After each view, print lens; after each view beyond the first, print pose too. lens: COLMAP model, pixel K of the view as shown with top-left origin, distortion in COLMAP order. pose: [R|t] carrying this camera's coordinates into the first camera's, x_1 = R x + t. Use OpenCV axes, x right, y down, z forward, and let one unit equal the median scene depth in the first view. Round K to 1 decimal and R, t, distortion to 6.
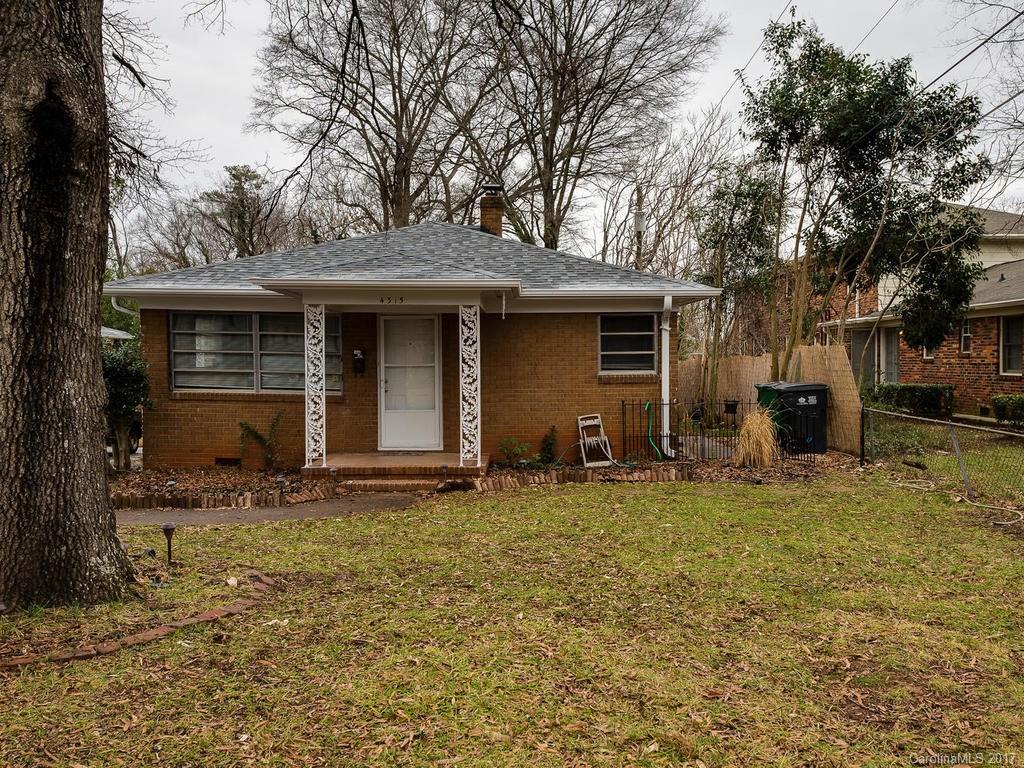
lens RADIAL K [[905.1, 0, 512.0], [0, 905.1, 384.0], [0, 0, 1]] dist [-0.004739, 0.001287]
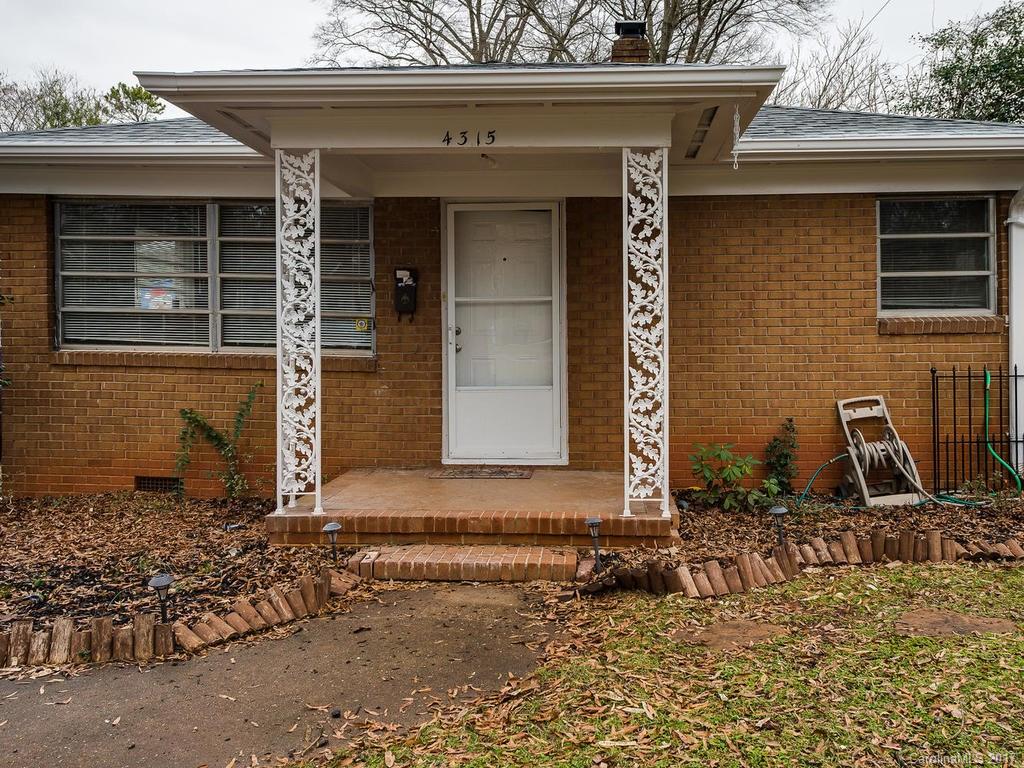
lens RADIAL K [[907.8, 0, 531.8], [0, 907.8, 340.7], [0, 0, 1]] dist [-0.000537, -0.001958]
pose [[0.998045, 0.000101, -0.062506, -0.065035], [-0.001401, 0.999784, -0.020755, 0.013452], [0.062491, 0.020802, 0.997829, 0.488166]]
